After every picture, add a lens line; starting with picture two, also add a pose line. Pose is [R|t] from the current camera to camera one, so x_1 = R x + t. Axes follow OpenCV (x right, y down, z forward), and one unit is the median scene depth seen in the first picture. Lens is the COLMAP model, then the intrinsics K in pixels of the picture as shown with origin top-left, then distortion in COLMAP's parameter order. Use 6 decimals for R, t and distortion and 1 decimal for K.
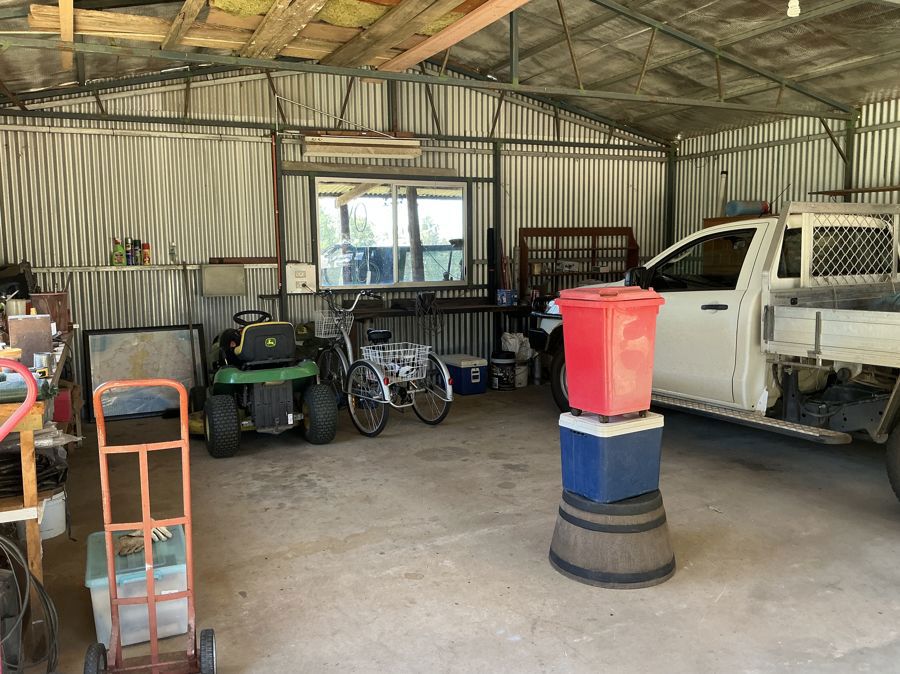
lens RADIAL K [[737.4, 0, 447.7], [0, 737.4, 332.1], [0, 0, 1]] dist [0.100183, -0.195924]
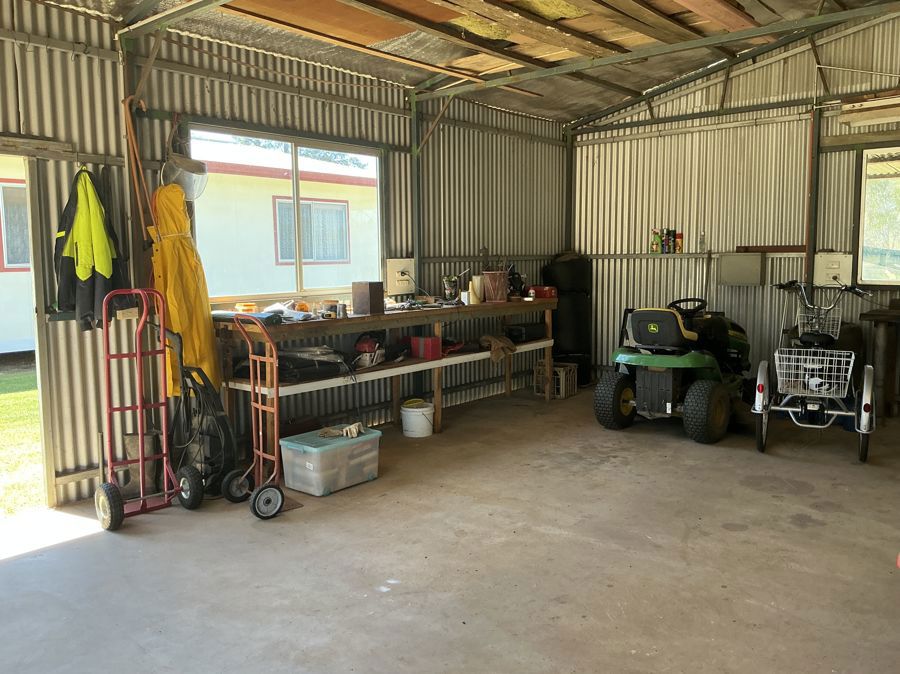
lens RADIAL K [[737.4, 0, 447.7], [0, 737.4, 332.1], [0, 0, 1]] dist [0.100183, -0.195924]
pose [[0.422106, 0.102345, -0.900751, 0.583038], [-0.096226, 0.993052, 0.067739, -0.023473], [0.901425, 0.058083, 0.429022, 0.325739]]
